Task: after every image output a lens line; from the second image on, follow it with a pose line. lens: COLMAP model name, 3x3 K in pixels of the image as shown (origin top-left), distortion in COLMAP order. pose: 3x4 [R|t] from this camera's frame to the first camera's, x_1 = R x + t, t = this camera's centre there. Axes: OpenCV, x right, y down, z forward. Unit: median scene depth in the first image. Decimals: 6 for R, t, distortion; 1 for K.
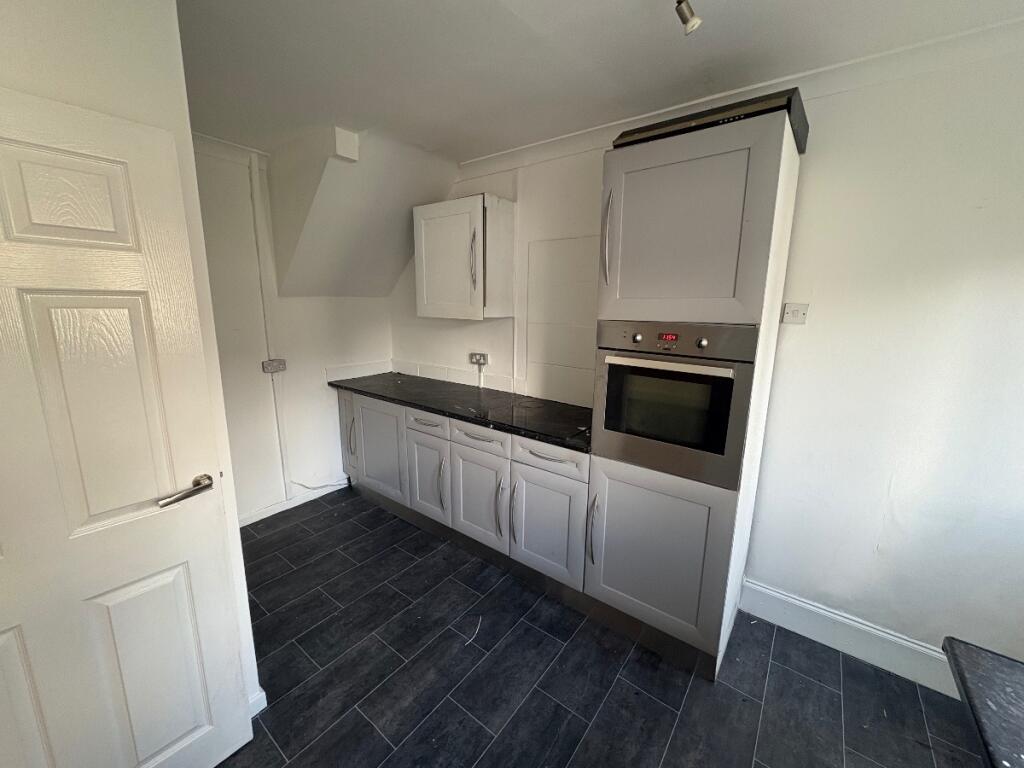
lens RADIAL K [[405.1, 0, 512.4], [0, 405.1, 386.7], [0, 0, 1]] dist [0.001505, 0.000098]
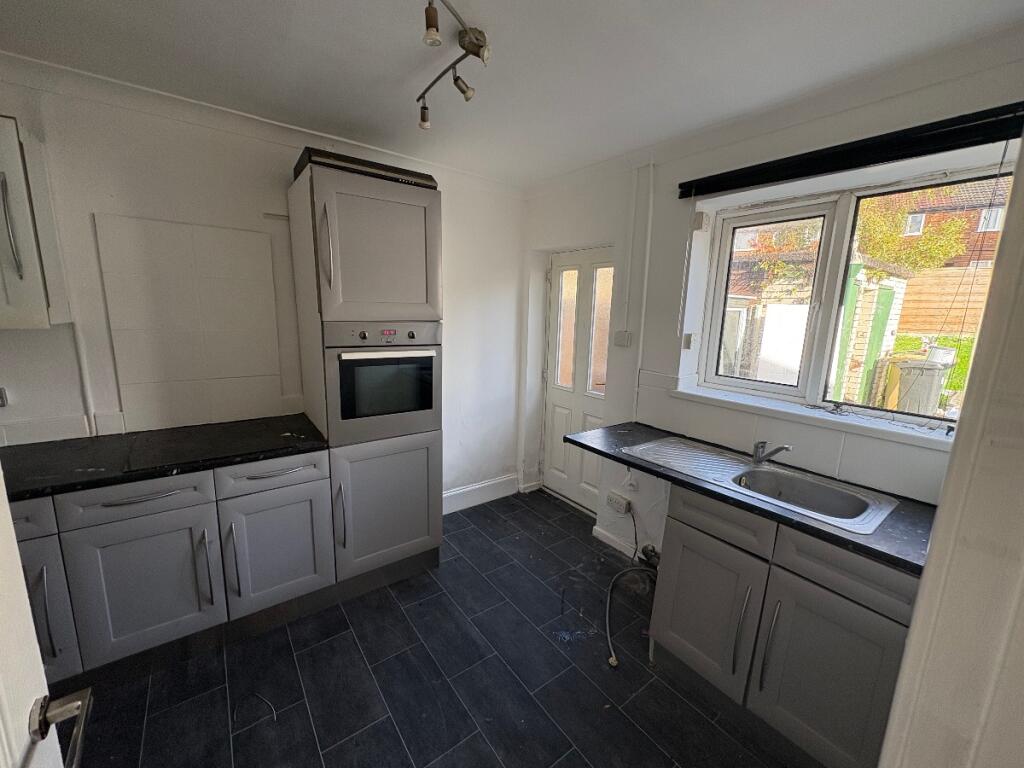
lens RADIAL K [[409.6, 0, 512.0], [0, 409.6, 384.0], [0, 0, 1]] dist [0.000419, 0.000047]
pose [[0.269326, -0.185390, 0.945037, -0.642282], [0.173713, 0.974552, 0.141674, -0.065348], [-0.947253, 0.126008, 0.294677, 0.209689]]
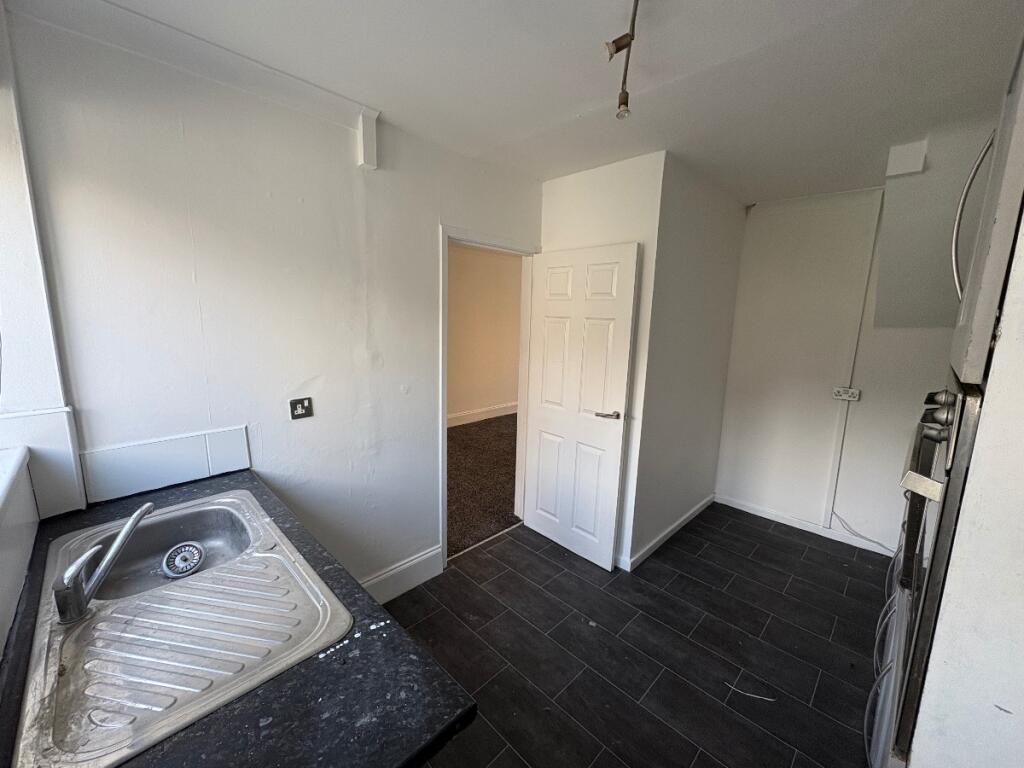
lens RADIAL K [[409.6, 0, 512.0], [0, 409.6, 384.0], [0, 0, 1]] dist [0.000419, 0.000047]
pose [[-0.134129, 0.139524, -0.981092, 0.791639], [-0.232918, 0.957864, 0.168064, -0.079265], [0.963202, 0.251056, -0.095979, 0.429232]]
